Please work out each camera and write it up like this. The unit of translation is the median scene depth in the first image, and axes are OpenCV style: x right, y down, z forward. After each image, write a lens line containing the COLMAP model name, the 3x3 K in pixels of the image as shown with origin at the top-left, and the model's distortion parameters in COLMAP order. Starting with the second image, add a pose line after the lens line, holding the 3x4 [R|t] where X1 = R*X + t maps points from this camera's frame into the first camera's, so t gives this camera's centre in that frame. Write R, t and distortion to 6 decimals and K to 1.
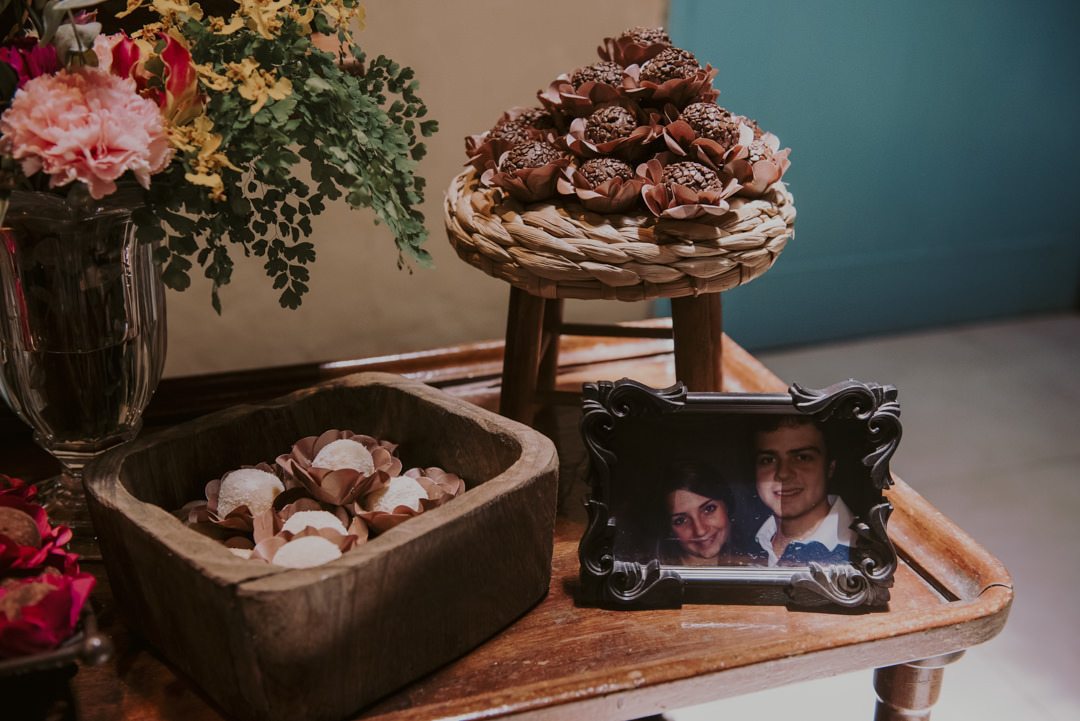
lens RADIAL K [[1299.2, 0, 539.5], [0, 1299.2, 360.0], [0, 0, 1]] dist [0.152878, 0.000000]
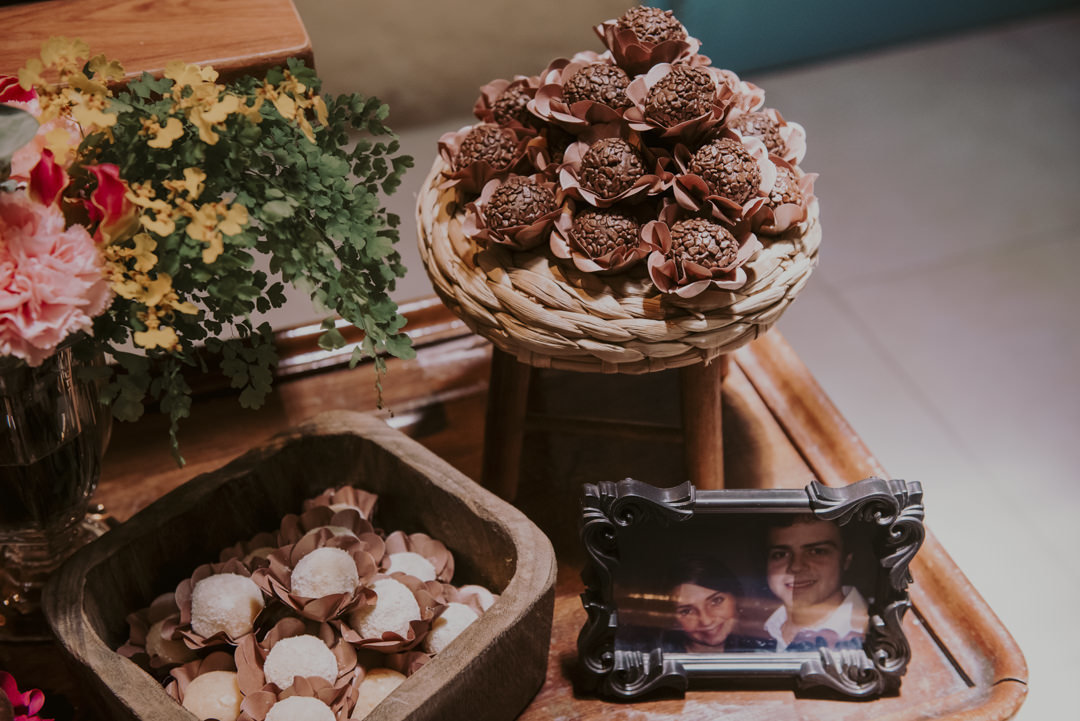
lens RADIAL K [[1565.9, 0, 540.3], [0, 1565.9, 361.0], [0, 0, 1]] dist [0.222393, 0.000000]
pose [[0.999379, -0.020597, 0.028579, -0.025883], [0.010287, 0.946535, 0.322436, -0.418831], [-0.033693, -0.321942, 0.946160, -0.017492]]
